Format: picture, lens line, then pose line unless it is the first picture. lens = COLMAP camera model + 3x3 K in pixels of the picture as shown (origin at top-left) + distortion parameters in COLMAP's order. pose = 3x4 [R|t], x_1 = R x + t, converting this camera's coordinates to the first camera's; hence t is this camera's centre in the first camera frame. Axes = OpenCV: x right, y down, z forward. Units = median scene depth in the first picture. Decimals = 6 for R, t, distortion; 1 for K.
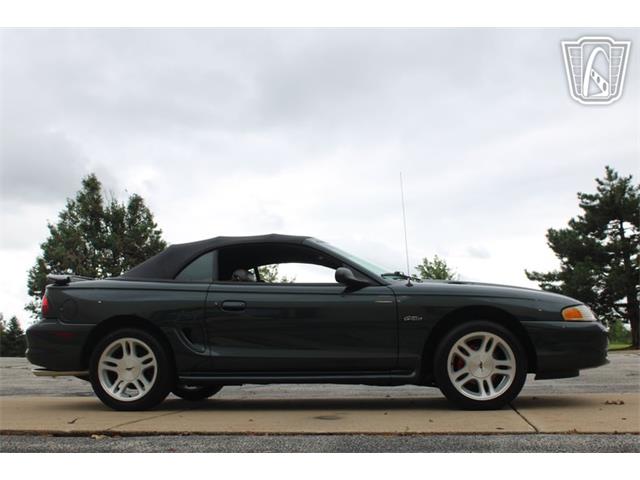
lens RADIAL K [[741.8, 0, 321.3], [0, 741.8, 242.5], [0, 0, 1]] dist [-0.061085, 0.000000]
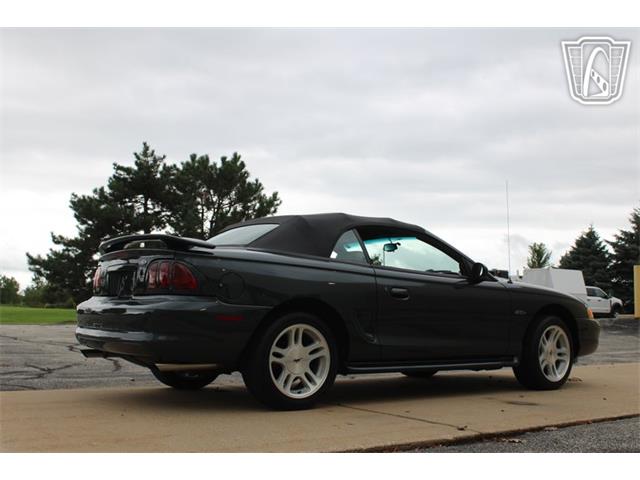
lens RADIAL K [[741.8, 0, 320.5], [0, 741.8, 240.0], [0, 0, 1]] dist [-0.061085, 0.000000]
pose [[0.709003, 0.096571, 0.698562, -0.847150], [-0.129756, 0.991531, -0.005376, 0.035529], [-0.693166, -0.086831, 0.715529, 0.383306]]
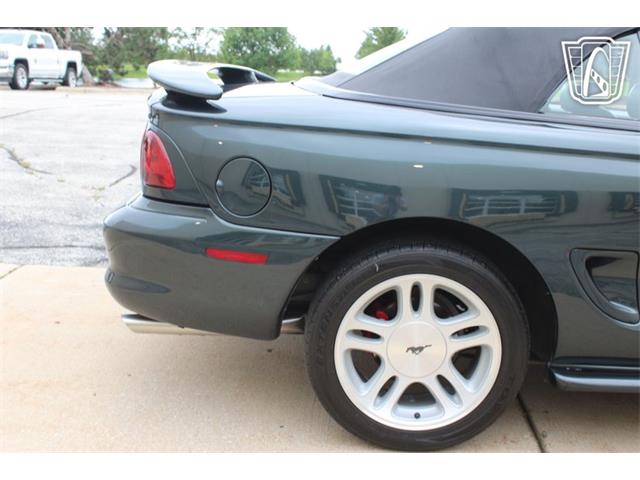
lens RADIAL K [[741.8, 0, 322.7], [0, 741.8, 242.2], [0, 0, 1]] dist [-0.061085, 0.000000]
pose [[0.991764, 0.016387, 0.127030, -0.357009], [-0.062272, 0.928365, 0.366417, -0.016208], [-0.111925, -0.371310, 0.921739, 0.672225]]
